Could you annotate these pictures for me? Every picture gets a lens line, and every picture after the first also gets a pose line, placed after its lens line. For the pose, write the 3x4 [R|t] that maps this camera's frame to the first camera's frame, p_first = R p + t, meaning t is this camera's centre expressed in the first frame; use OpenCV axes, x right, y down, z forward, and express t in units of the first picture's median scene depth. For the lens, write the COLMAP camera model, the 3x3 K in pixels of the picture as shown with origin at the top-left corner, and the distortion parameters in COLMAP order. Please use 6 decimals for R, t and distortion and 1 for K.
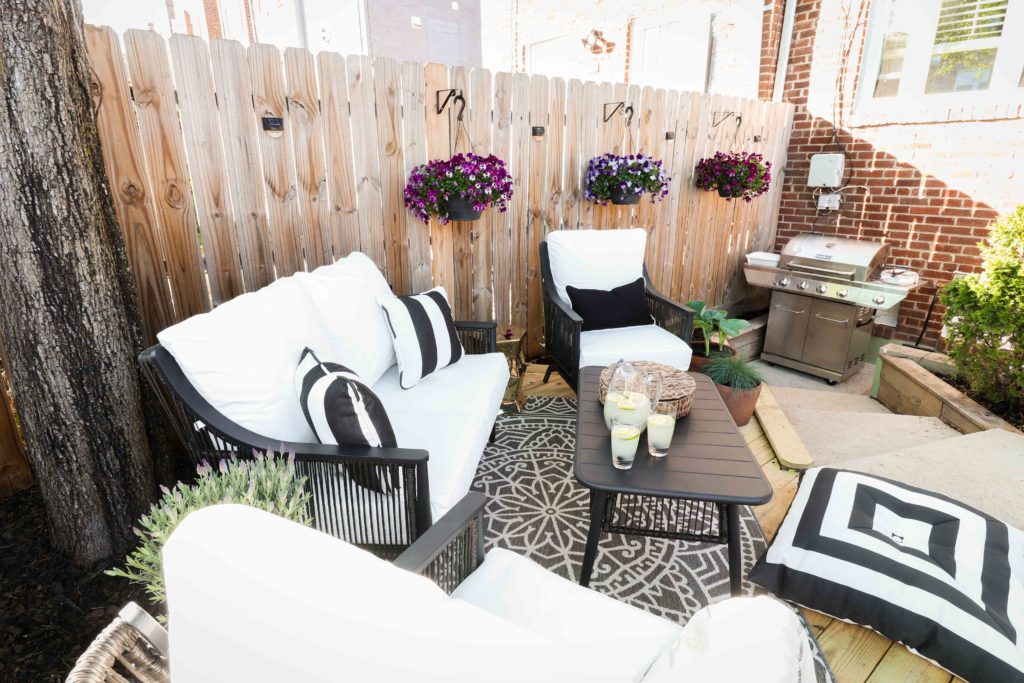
lens RADIAL K [[549.9, 0, 504.3], [0, 549.9, 335.4], [0, 0, 1]] dist [0.005121, -0.009751]
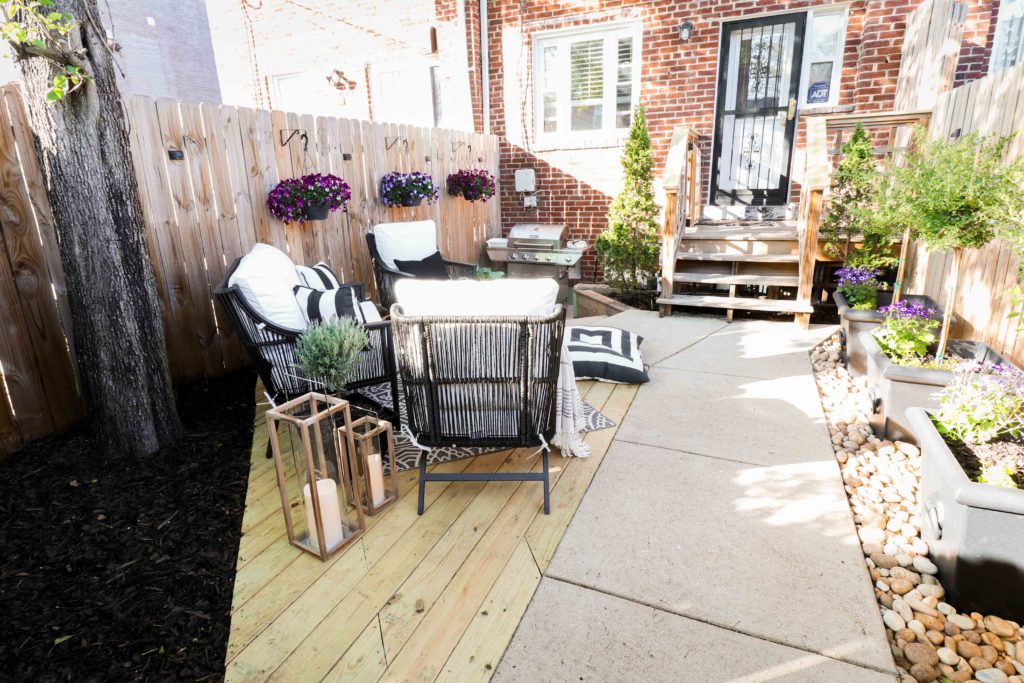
lens RADIAL K [[549.9, 0, 514.9], [0, 549.9, 340.3], [0, 0, 1]] dist [0.005121, -0.009751]
pose [[0.872981, -0.159813, 0.460829, -0.242617], [0.169286, 0.985343, 0.021020, 0.113308], [-0.457434, 0.059662, 0.887240, -0.353246]]
